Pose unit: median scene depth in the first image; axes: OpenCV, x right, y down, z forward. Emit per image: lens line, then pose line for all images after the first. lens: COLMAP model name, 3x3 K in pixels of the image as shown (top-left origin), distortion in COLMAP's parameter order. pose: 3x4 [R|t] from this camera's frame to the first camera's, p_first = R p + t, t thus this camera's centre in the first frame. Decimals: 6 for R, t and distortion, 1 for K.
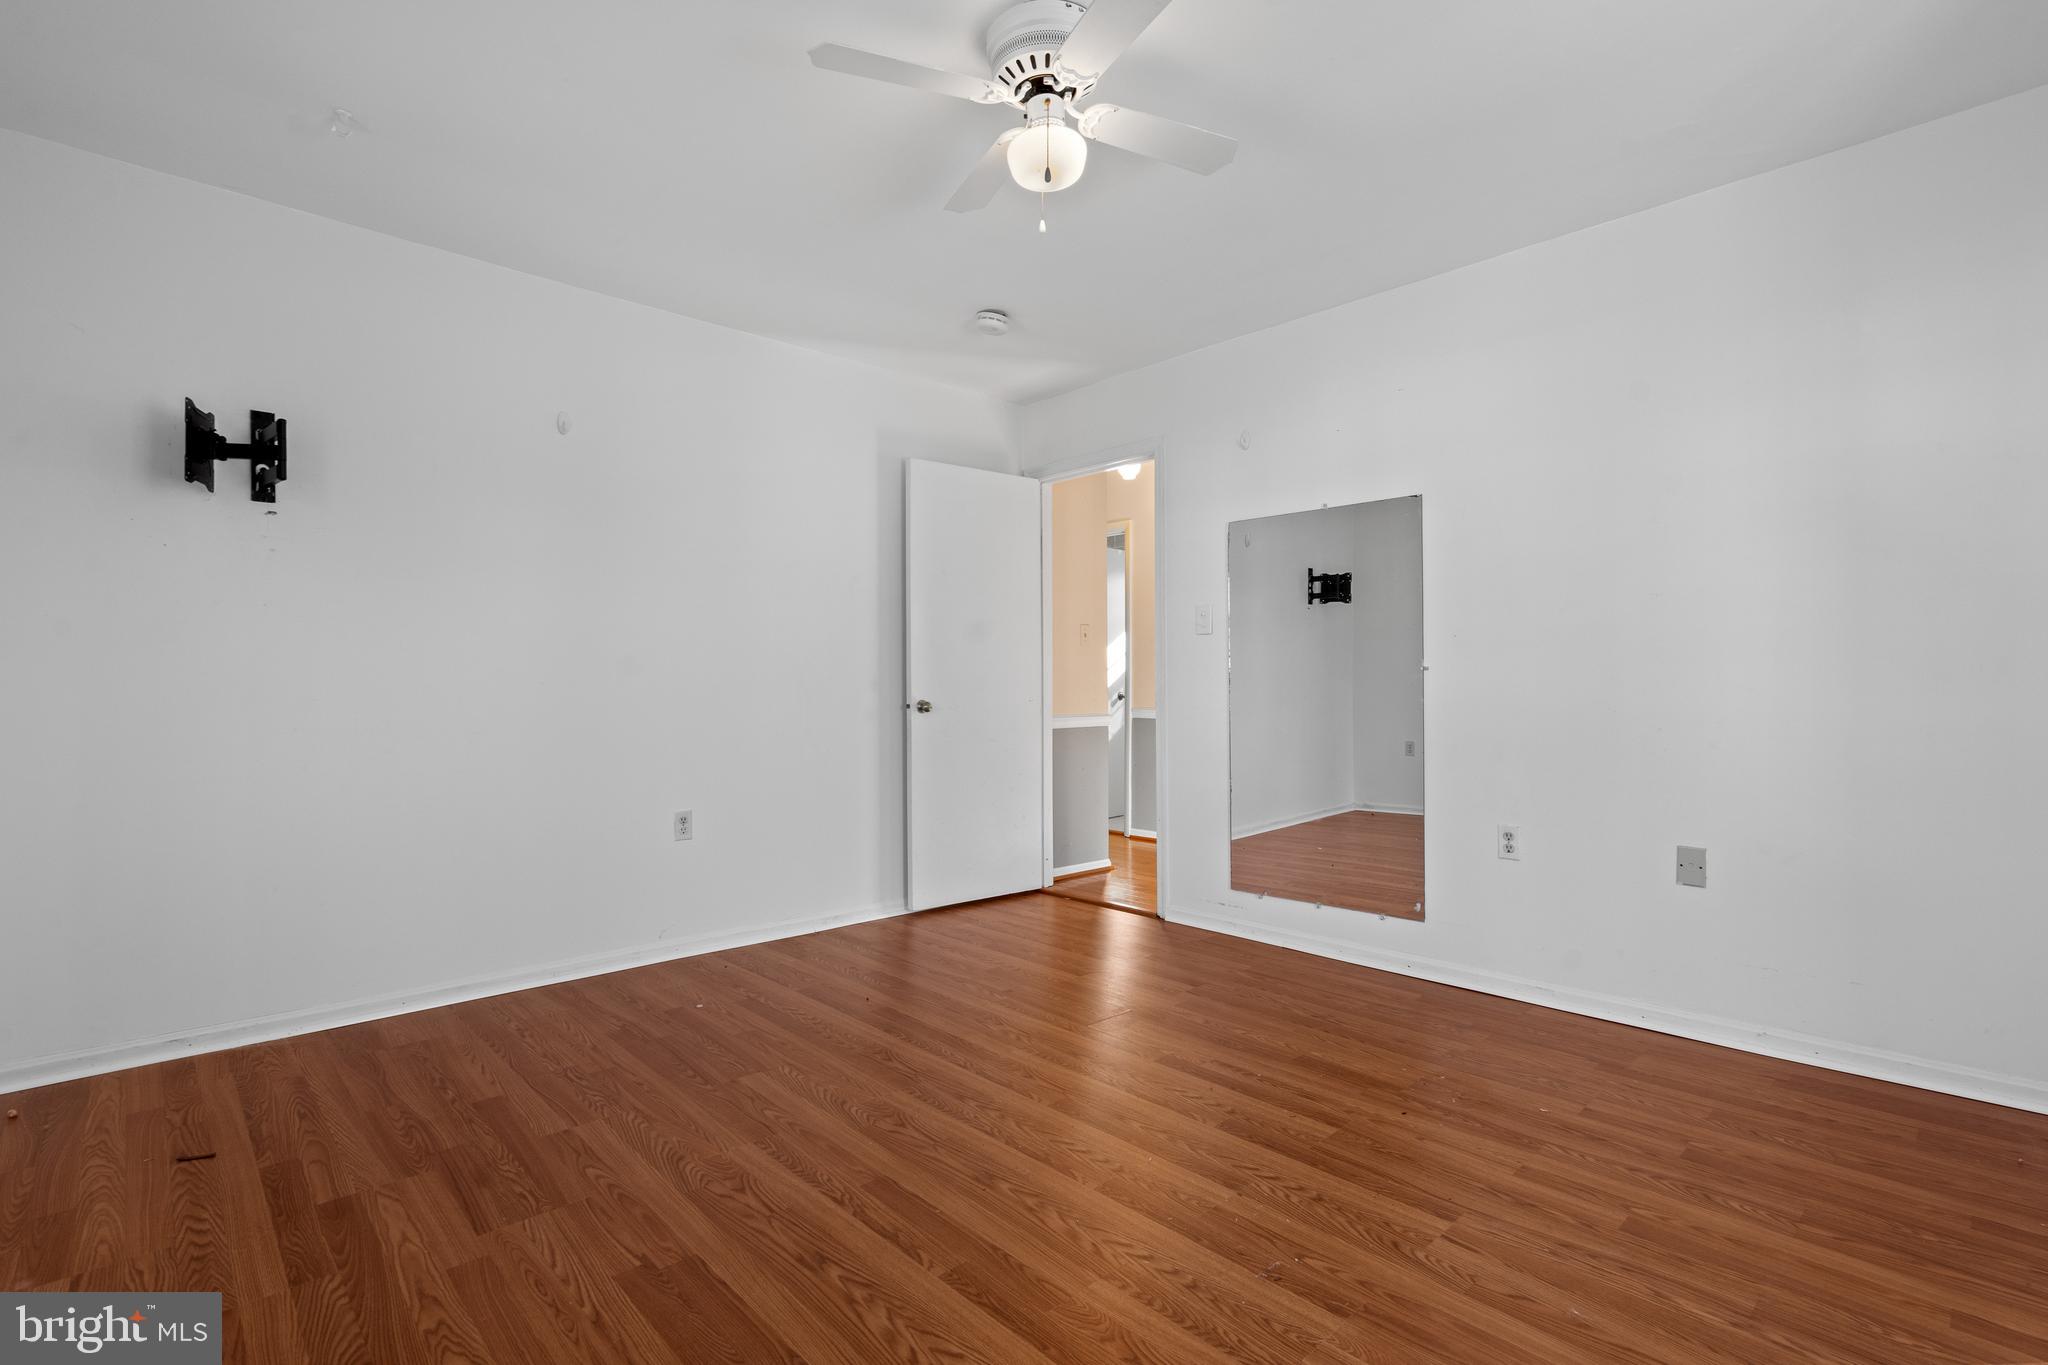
lens RADIAL K [[923.1, 0, 1022.2], [0, 923.1, 679.2], [0, 0, 1]] dist [-0.006125, 0.001363]
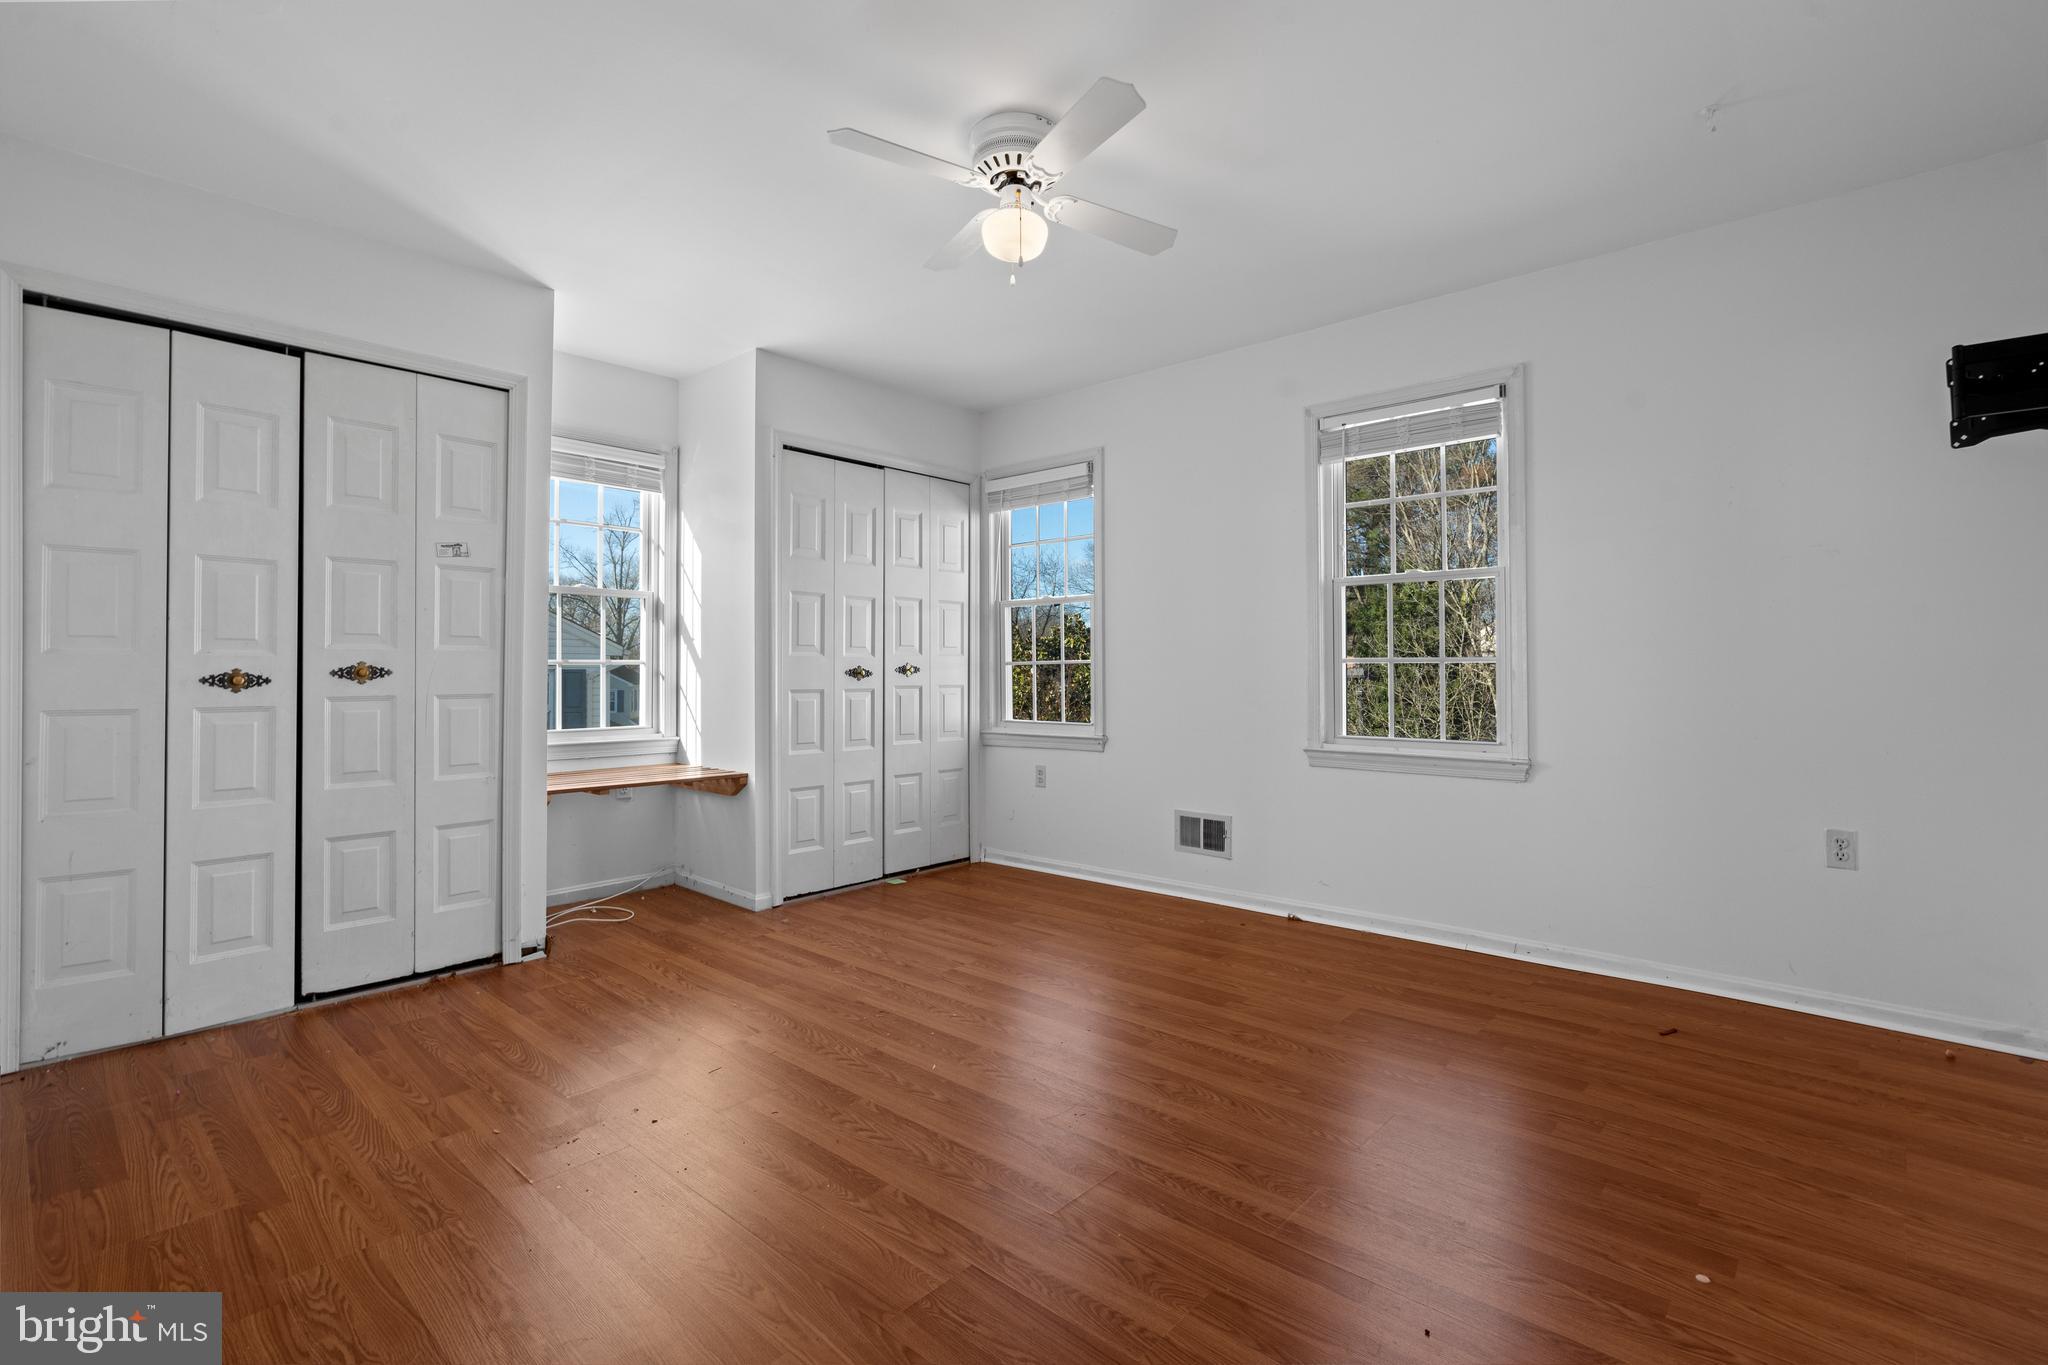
lens RADIAL K [[923.1, 0, 1022.2], [0, 923.1, 679.2], [0, 0, 1]] dist [-0.006125, 0.001363]
pose [[-0.996875, 0.006537, -0.078721, 0.117886], [0.006496, 0.999979, 0.000785, 0.011481], [0.078724, 0.000271, -0.996896, 2.257807]]
